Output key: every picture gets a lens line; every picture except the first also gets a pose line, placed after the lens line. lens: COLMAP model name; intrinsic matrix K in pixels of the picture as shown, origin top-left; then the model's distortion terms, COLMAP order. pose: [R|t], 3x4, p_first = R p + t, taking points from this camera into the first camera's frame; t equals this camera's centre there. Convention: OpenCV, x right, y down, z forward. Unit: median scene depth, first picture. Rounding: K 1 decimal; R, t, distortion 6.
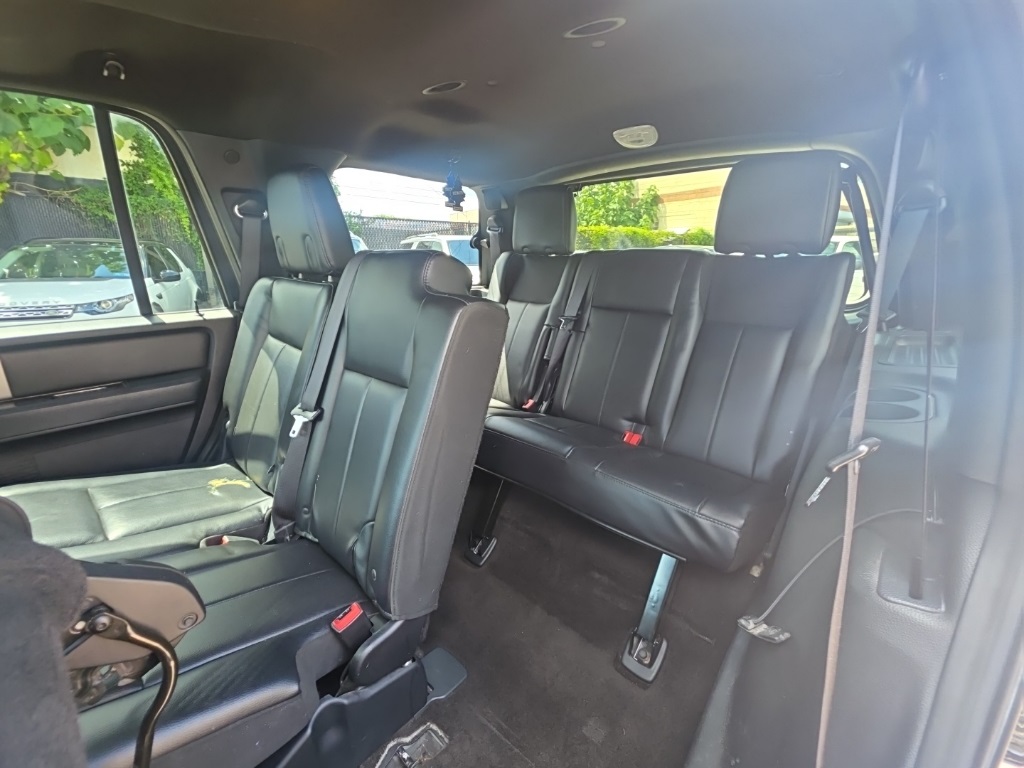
lens RADIAL K [[422.4, 0, 505.9], [0, 422.4, 385.8], [0, 0, 1]] dist [0.009750, -0.008369]
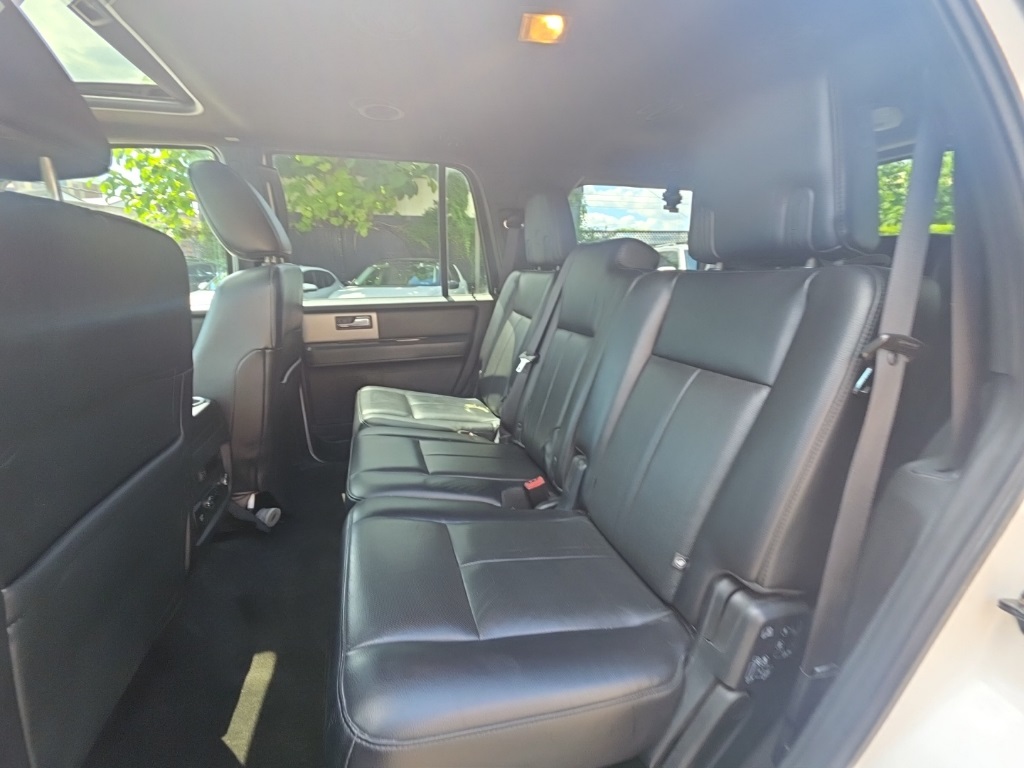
lens RADIAL K [[422.4, 0, 508.2], [0, 422.4, 386.2], [0, 0, 1]] dist [0.009750, -0.008369]
pose [[0.866396, 0.117072, -0.485440, 0.120024], [-0.131926, 0.991253, 0.003601, 0.112600], [0.481616, 0.060922, 0.874262, -0.192993]]
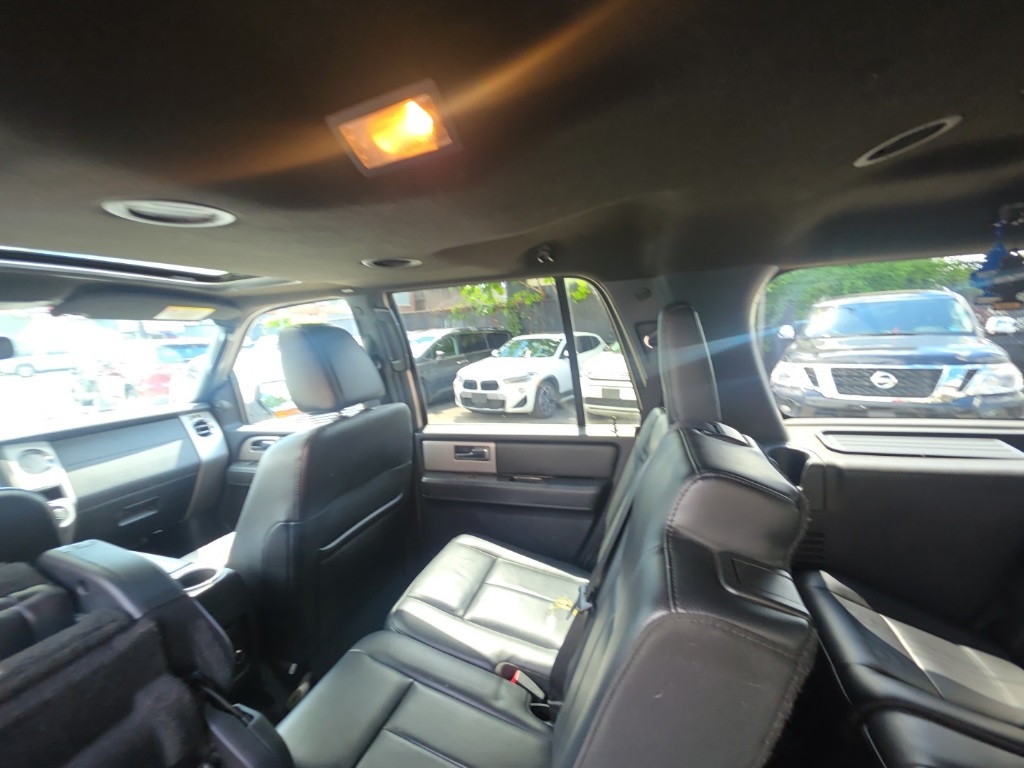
lens RADIAL K [[422.4, 0, 513.0], [0, 422.4, 385.7], [0, 0, 1]] dist [0.009750, -0.008369]
pose [[0.401877, 0.085497, -0.911694, 0.149309], [-0.203056, 0.979164, 0.002317, -0.227714], [0.892896, 0.184194, 0.410864, 0.295496]]
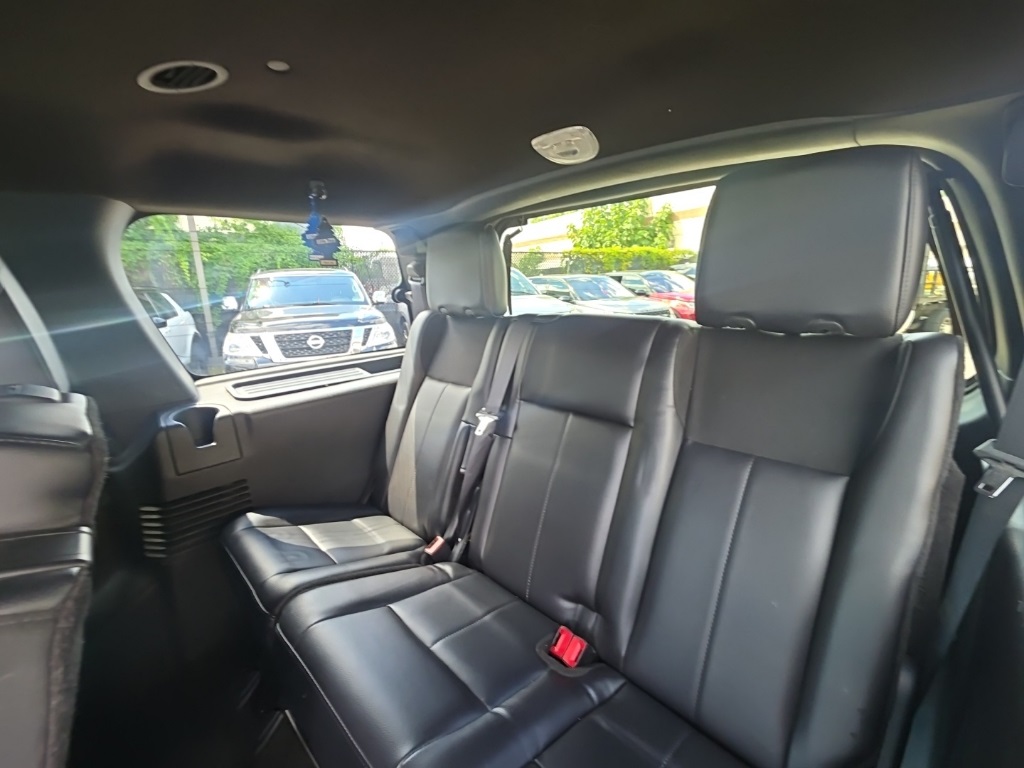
lens RADIAL K [[422.4, 0, 508.6], [0, 422.4, 386.5], [0, 0, 1]] dist [0.009750, -0.008369]
pose [[0.998235, -0.031930, -0.050070, 0.245563], [0.029486, 0.998372, -0.048818, -0.198700], [0.051547, 0.047255, 0.997552, 0.379098]]
